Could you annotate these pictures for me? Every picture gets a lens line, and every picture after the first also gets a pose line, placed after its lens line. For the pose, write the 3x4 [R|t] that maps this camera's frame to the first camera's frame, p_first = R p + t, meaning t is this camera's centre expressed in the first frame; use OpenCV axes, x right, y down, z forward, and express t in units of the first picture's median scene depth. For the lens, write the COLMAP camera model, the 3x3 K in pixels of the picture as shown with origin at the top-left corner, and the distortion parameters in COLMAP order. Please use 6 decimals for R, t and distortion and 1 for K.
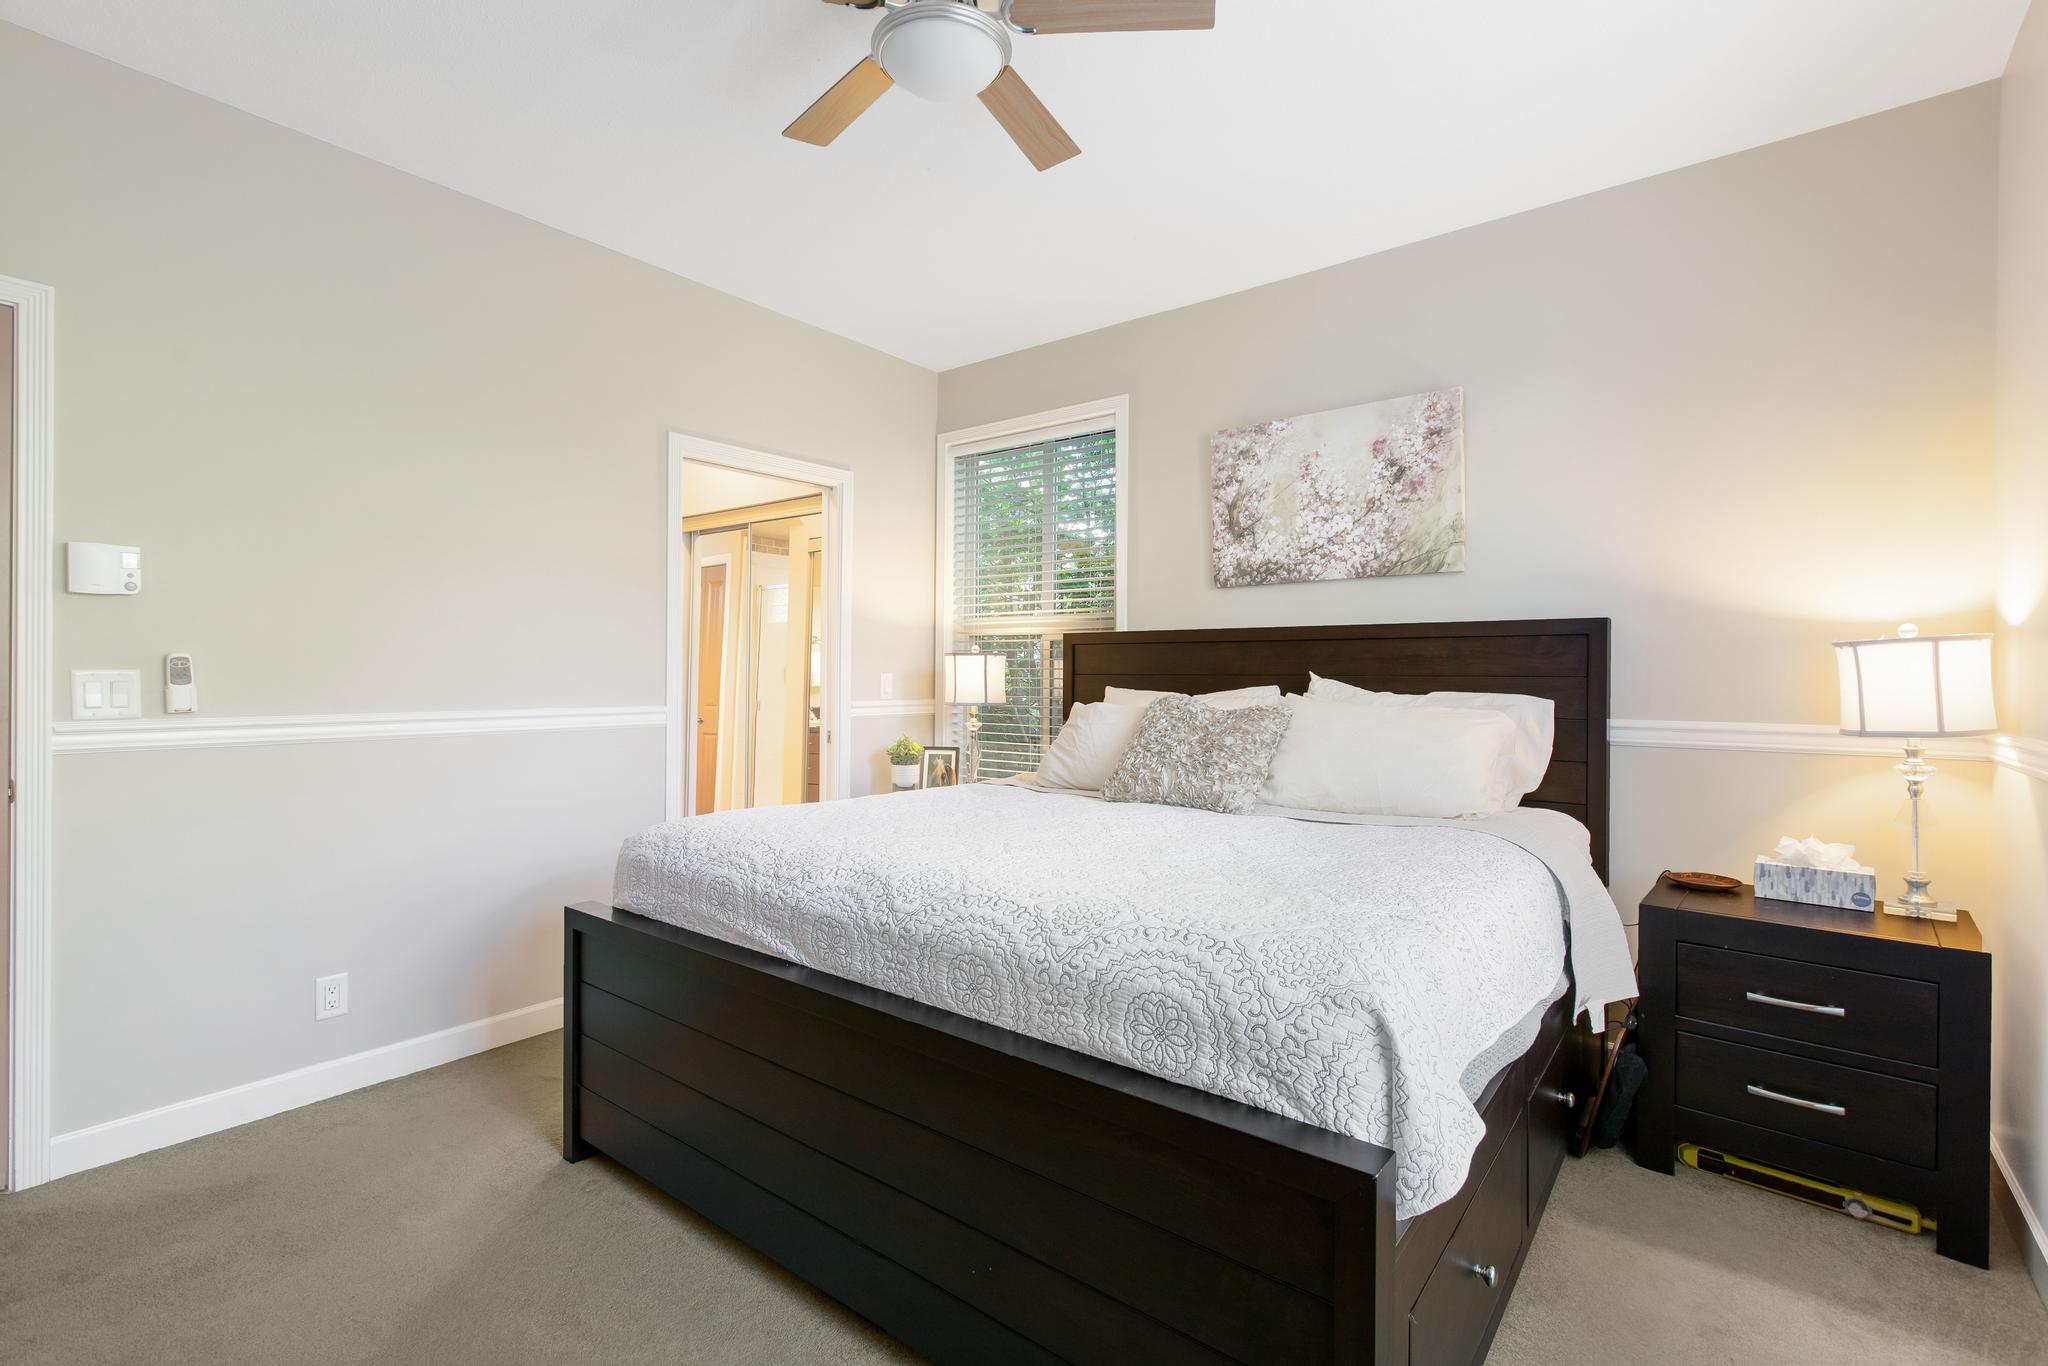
lens RADIAL K [[935.7, 0, 1025.1], [0, 935.7, 675.0], [0, 0, 1]] dist [0.000698, -0.000102]
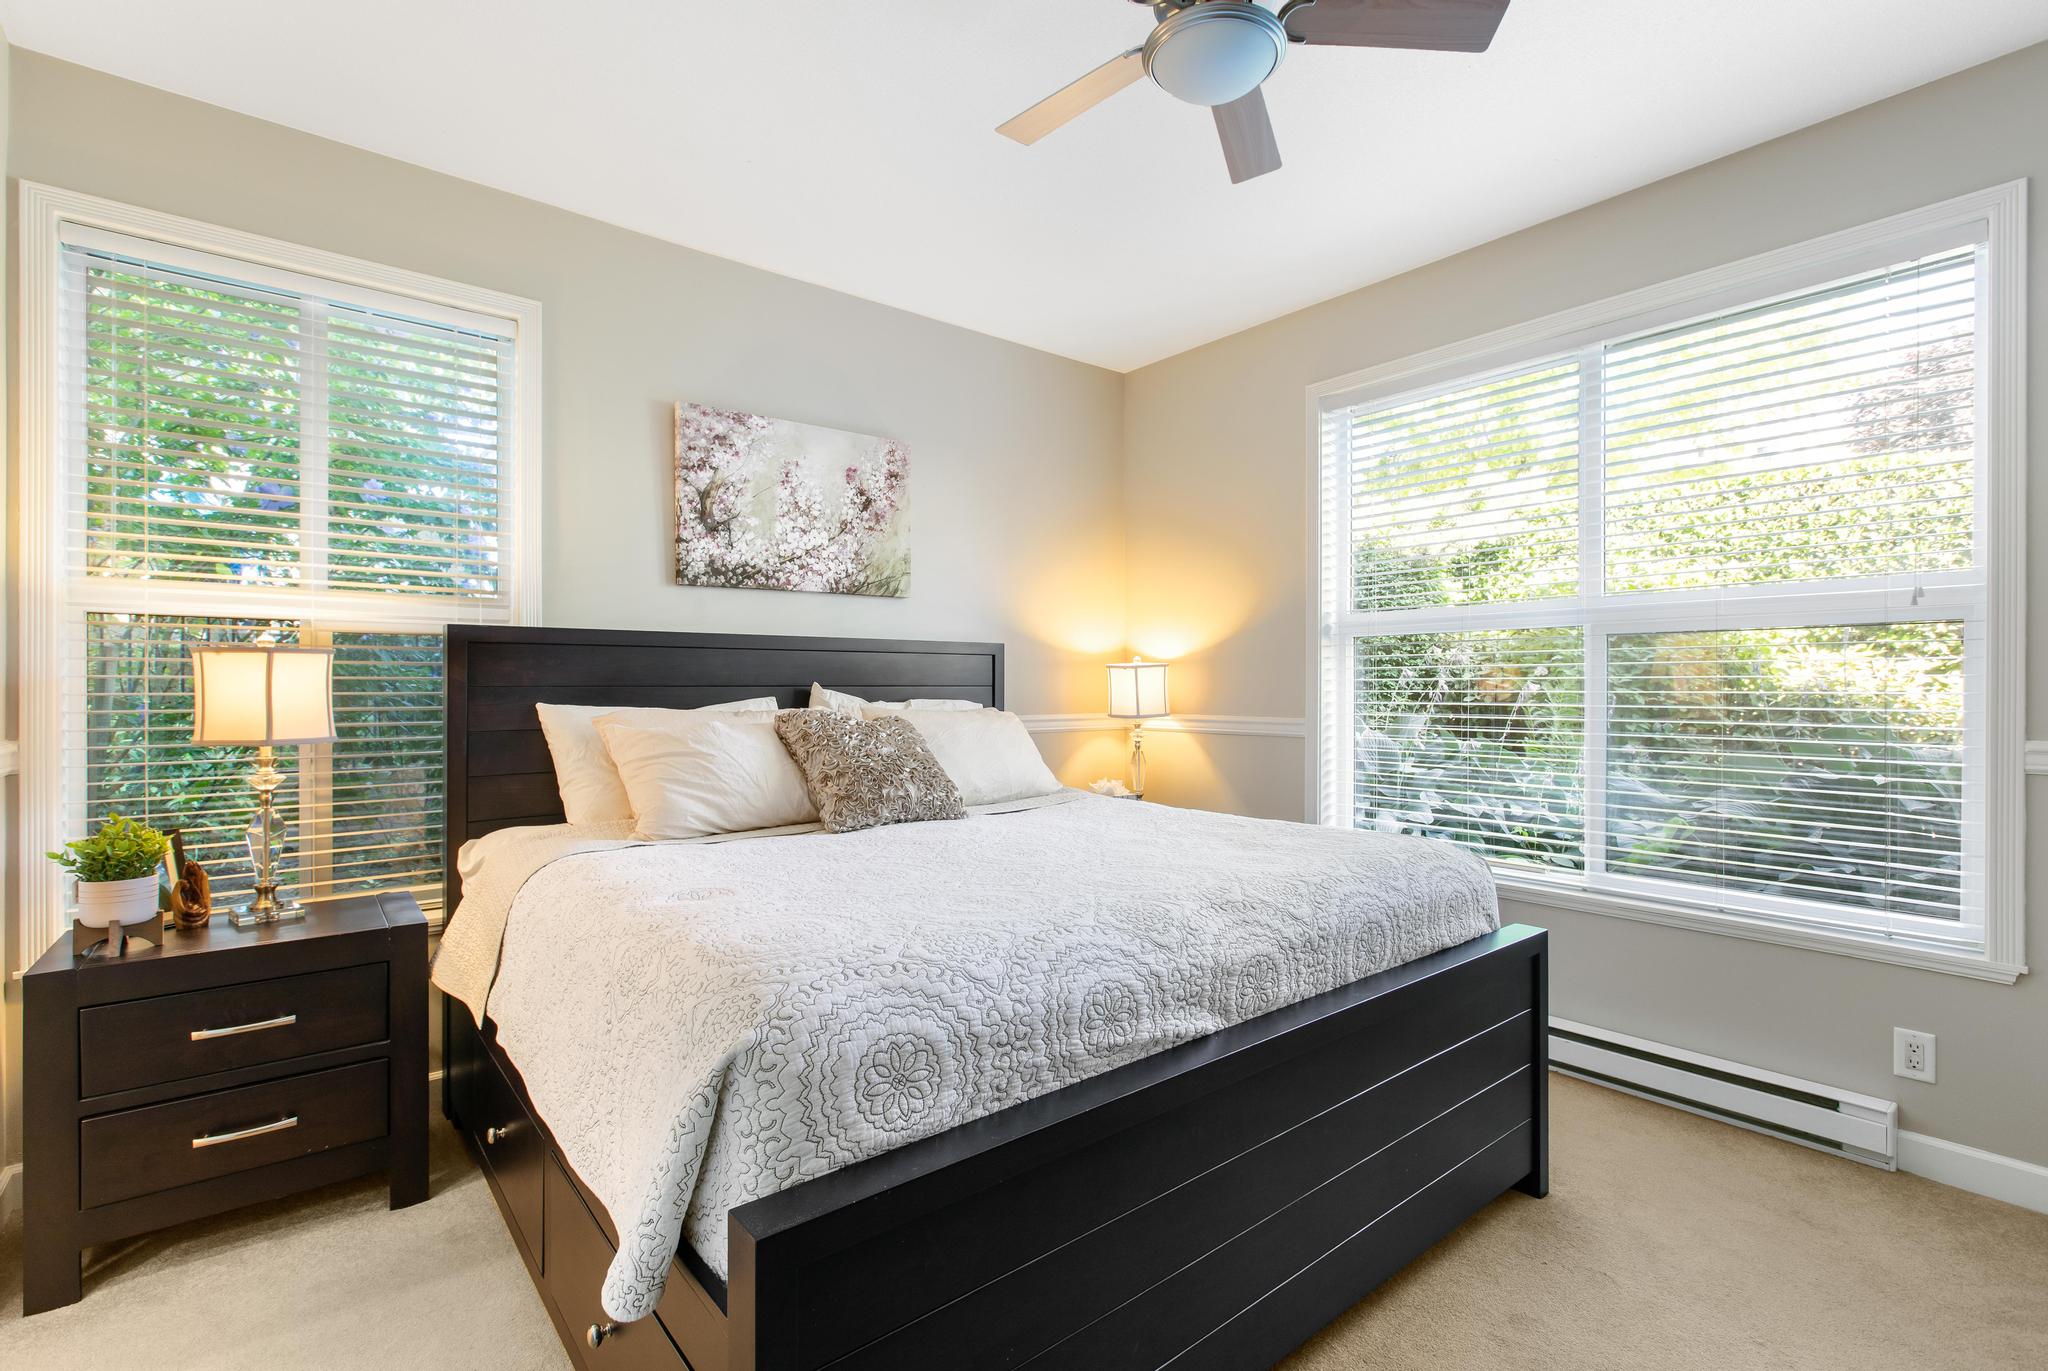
lens RADIAL K [[935.7, 0, 1027.3], [0, 935.7, 683.8], [0, 0, 1]] dist [0.000698, -0.000102]
pose [[0.210608, -0.003739, 0.977563, -0.616357], [0.003417, 0.999989, 0.003089, -0.004034], [-0.977565, 0.002689, 0.210619, 0.554833]]
